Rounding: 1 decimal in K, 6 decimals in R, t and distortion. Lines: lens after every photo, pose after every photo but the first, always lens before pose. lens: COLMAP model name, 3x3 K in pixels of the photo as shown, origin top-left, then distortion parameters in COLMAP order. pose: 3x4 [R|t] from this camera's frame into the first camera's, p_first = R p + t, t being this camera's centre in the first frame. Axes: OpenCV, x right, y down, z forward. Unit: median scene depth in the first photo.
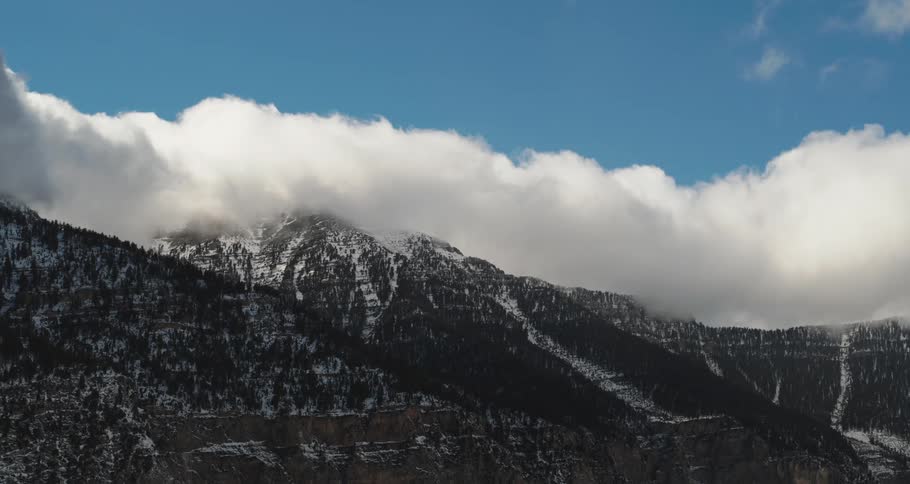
lens RADIAL K [[1862.8, 0, 455.0], [0, 1862.8, 242.0], [0, 0, 1]] dist [-0.021160, -0.301994]
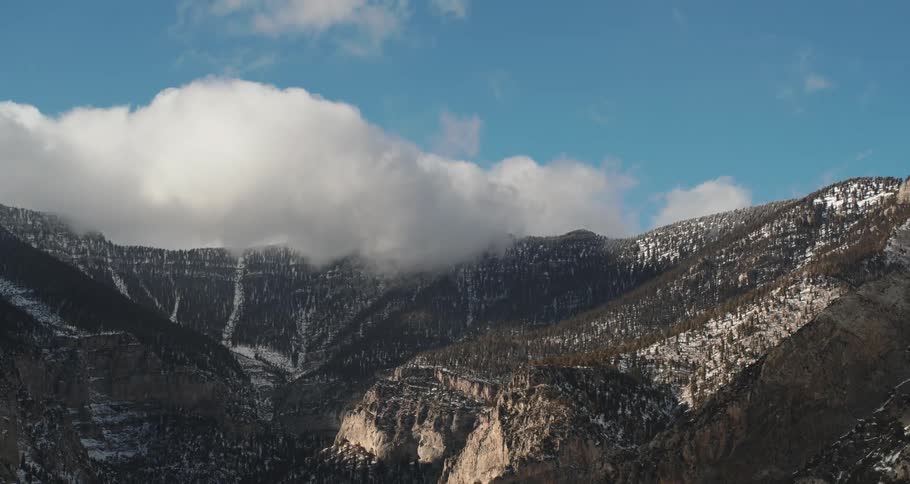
lens RADIAL K [[1862.8, 0, 455.0], [0, 1862.8, 242.0], [0, 0, 1]] dist [-0.021160, -0.301994]
pose [[0.951797, 0.041639, 0.303891, -0.006029], [-0.059002, 0.997095, 0.048173, -0.022183], [-0.301002, -0.063781, 0.951488, -0.098119]]
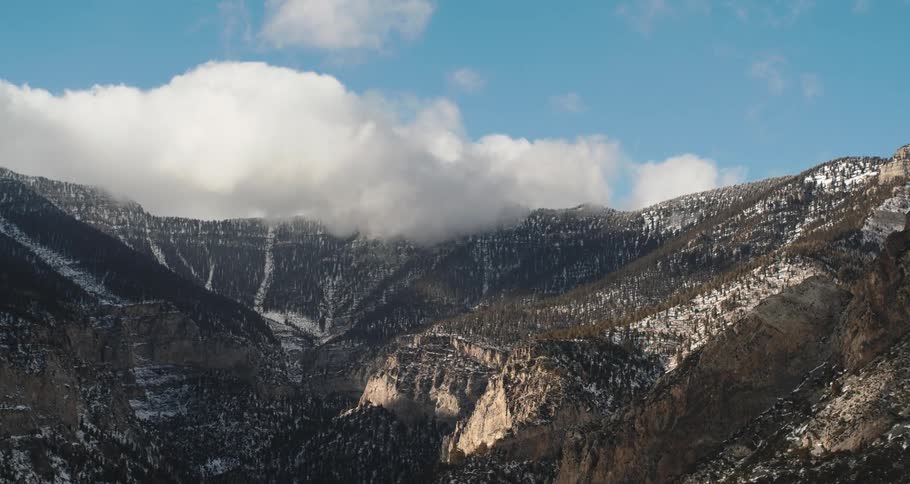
lens RADIAL K [[1862.8, 0, 455.0], [0, 1862.8, 242.0], [0, 0, 1]] dist [-0.021160, -0.301994]
pose [[0.955861, 0.034314, 0.291807, -0.023902], [-0.058276, 0.995567, 0.073820, -0.038176], [-0.287981, -0.087567, 0.953624, -0.169521]]
